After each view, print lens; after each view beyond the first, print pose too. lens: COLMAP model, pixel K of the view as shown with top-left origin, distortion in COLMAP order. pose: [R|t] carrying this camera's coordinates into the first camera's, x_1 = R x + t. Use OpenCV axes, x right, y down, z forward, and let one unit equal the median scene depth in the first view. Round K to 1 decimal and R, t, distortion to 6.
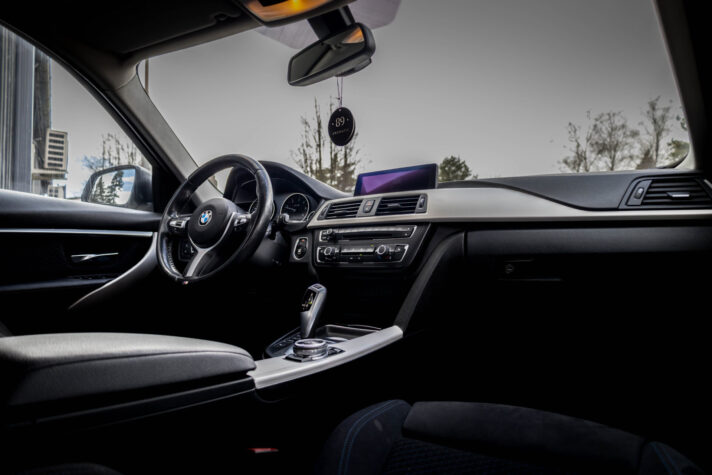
lens RADIAL K [[444.7, 0, 356.0], [0, 444.7, 237.5], [0, 0, 1]] dist [0.012722, 0.001396]
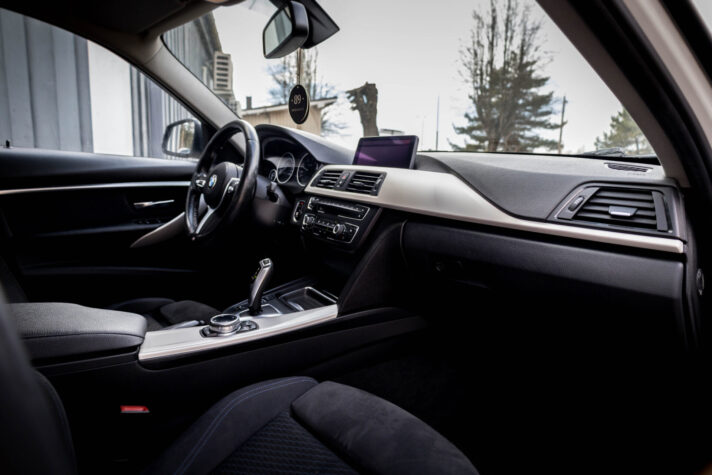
lens RADIAL K [[444.7, 0, 356.0], [0, 444.7, 237.5], [0, 0, 1]] dist [0.012722, 0.001396]
pose [[0.935360, 0.093611, -0.341085, 0.416653], [-0.023332, 0.978571, 0.204586, -0.151151], [0.352927, -0.183403, 0.917500, 0.072528]]
